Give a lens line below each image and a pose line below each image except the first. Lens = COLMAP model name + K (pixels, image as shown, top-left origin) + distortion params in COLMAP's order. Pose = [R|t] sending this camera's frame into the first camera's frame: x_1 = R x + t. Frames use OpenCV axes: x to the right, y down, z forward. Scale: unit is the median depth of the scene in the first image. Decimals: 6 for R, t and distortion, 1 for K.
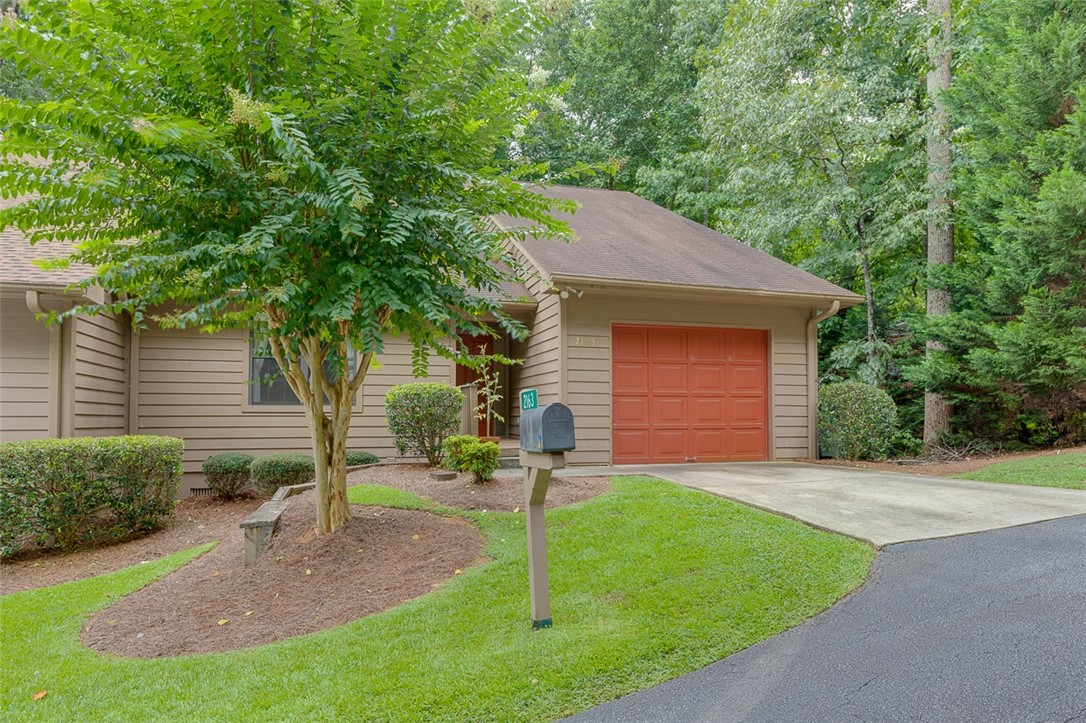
lens RADIAL K [[618.7, 0, 537.1], [0, 618.7, 397.4], [0, 0, 1]] dist [0.015995, 0.000435]
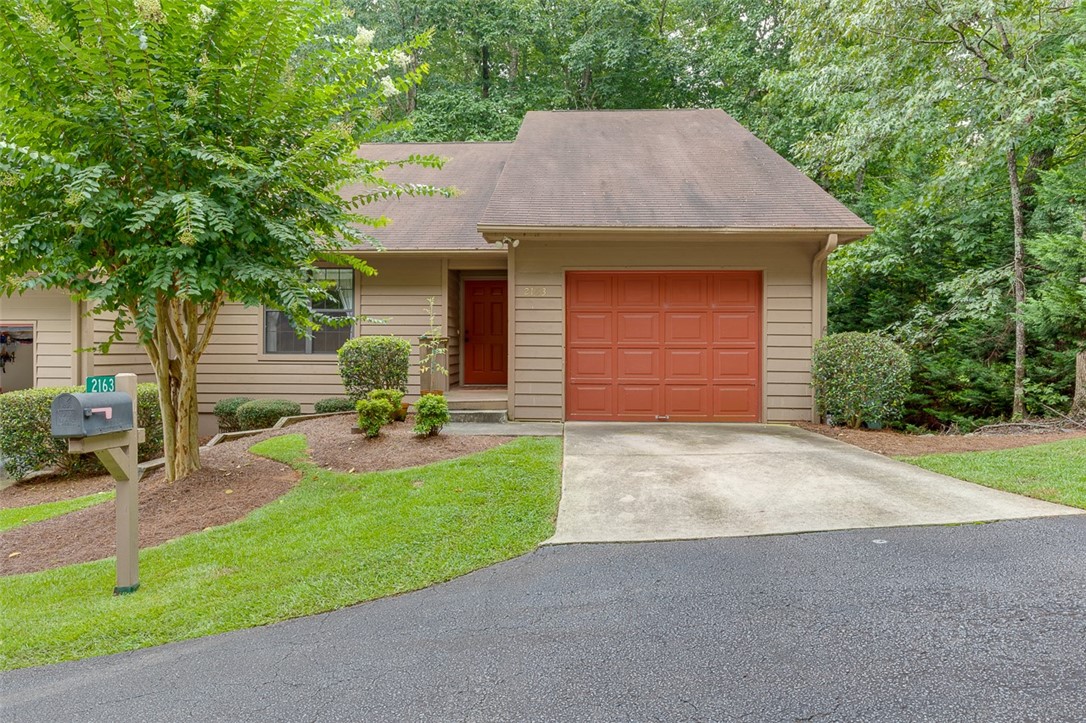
lens RADIAL K [[642.1, 0, 541.3], [0, 642.1, 351.9], [0, 0, 1]] dist [0.008471, -0.000975]
pose [[0.949135, 0.007241, -0.314787, 0.380589], [0.005407, 0.999213, 0.039286, -0.034538], [0.314824, -0.038990, 0.948349, 0.060212]]
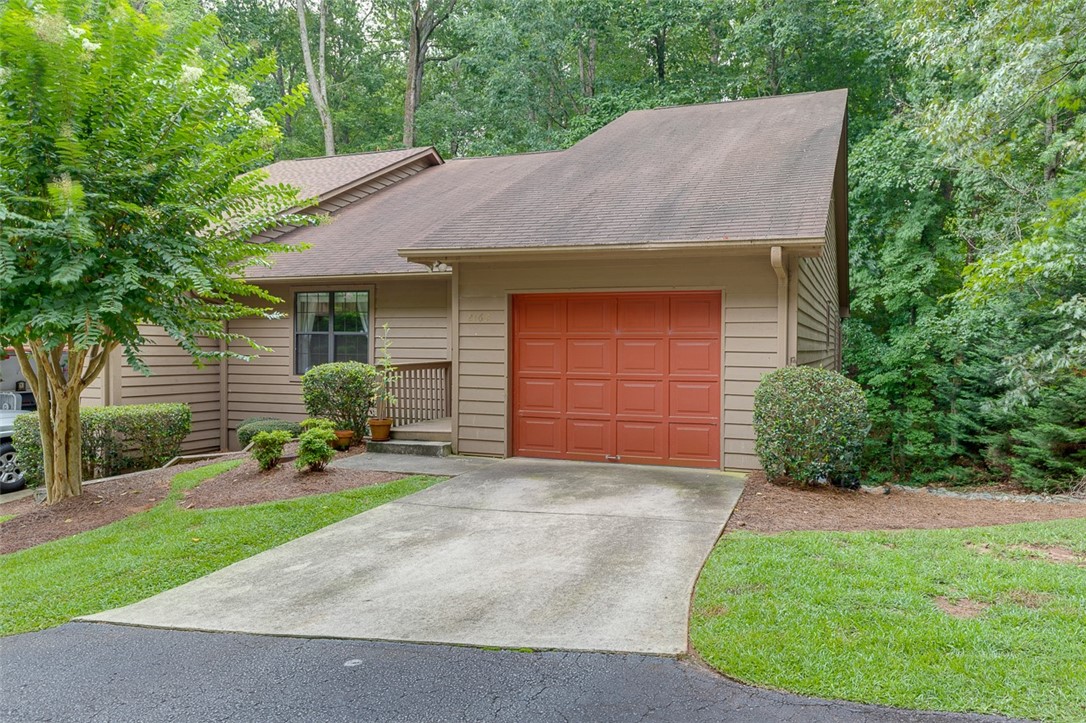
lens RADIAL K [[666.8, 0, 545.7], [0, 666.8, 368.7], [0, 0, 1]] dist [0.007109, 0.001928]
pose [[0.831672, 0.018831, -0.554948, 0.661305], [0.009034, 0.998834, 0.047433, -0.058248], [0.555194, -0.044463, 0.830532, 0.243845]]
